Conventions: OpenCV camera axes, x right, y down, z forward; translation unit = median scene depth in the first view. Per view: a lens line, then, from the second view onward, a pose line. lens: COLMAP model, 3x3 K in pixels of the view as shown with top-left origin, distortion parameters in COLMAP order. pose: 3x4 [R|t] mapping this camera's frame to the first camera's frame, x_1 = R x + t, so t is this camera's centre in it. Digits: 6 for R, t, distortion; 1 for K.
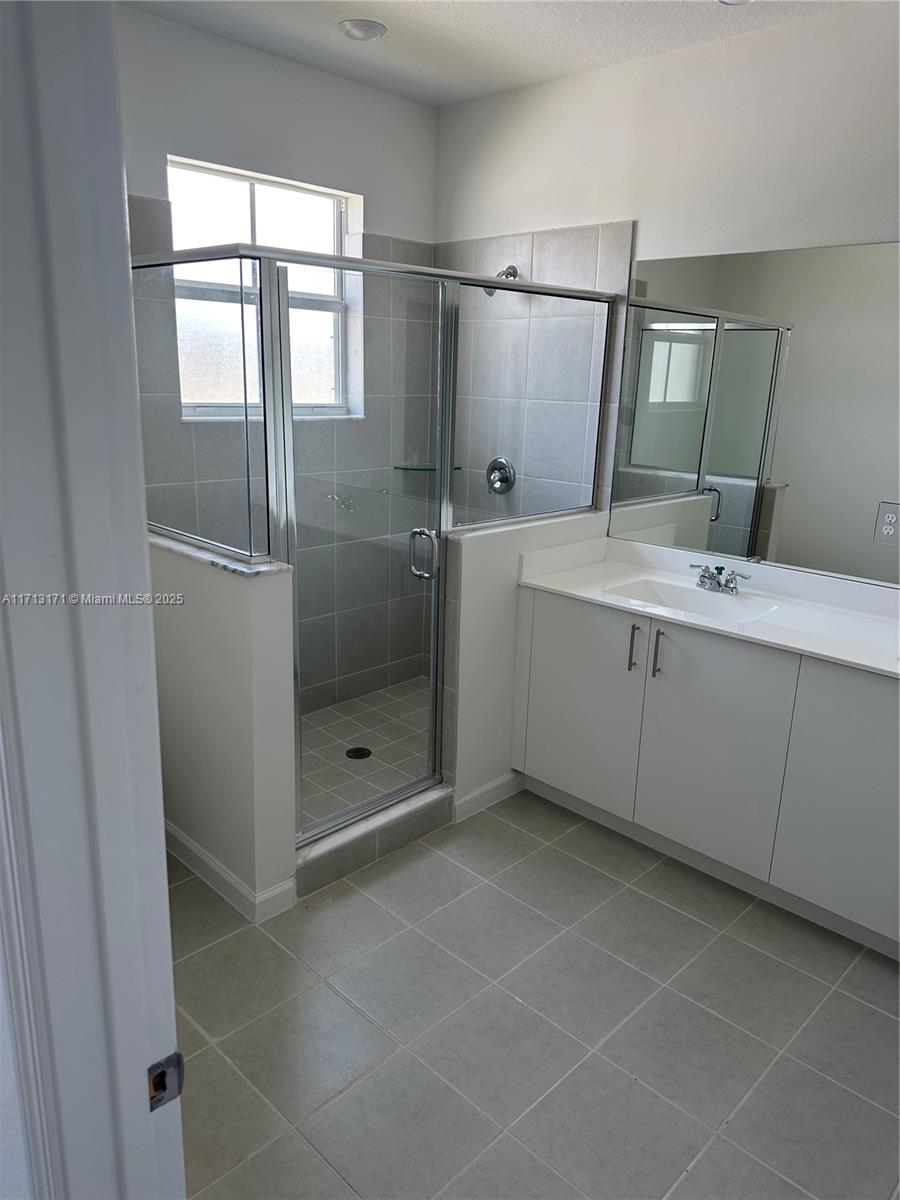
lens RADIAL K [[846.6, 0, 449.9], [0, 846.6, 606.8], [0, 0, 1]] dist [0.103726, -0.173353]
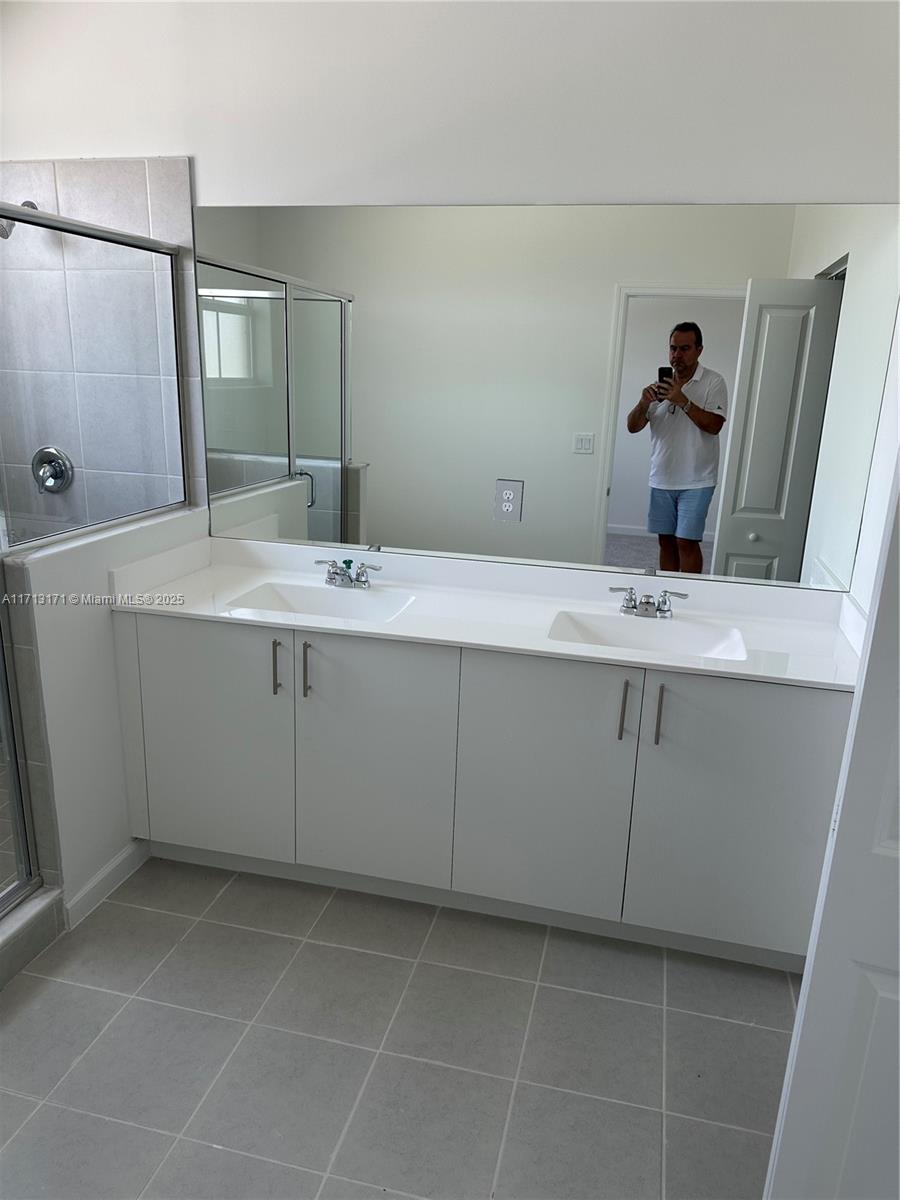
lens RADIAL K [[845.8, 0, 451.7], [0, 845.8, 608.0], [0, 0, 1]] dist [0.067585, -0.087973]
pose [[0.855566, -0.139434, 0.498563, -0.041858], [0.126816, 0.990153, 0.059292, -0.033155], [-0.501921, 0.012498, 0.864823, 0.155914]]
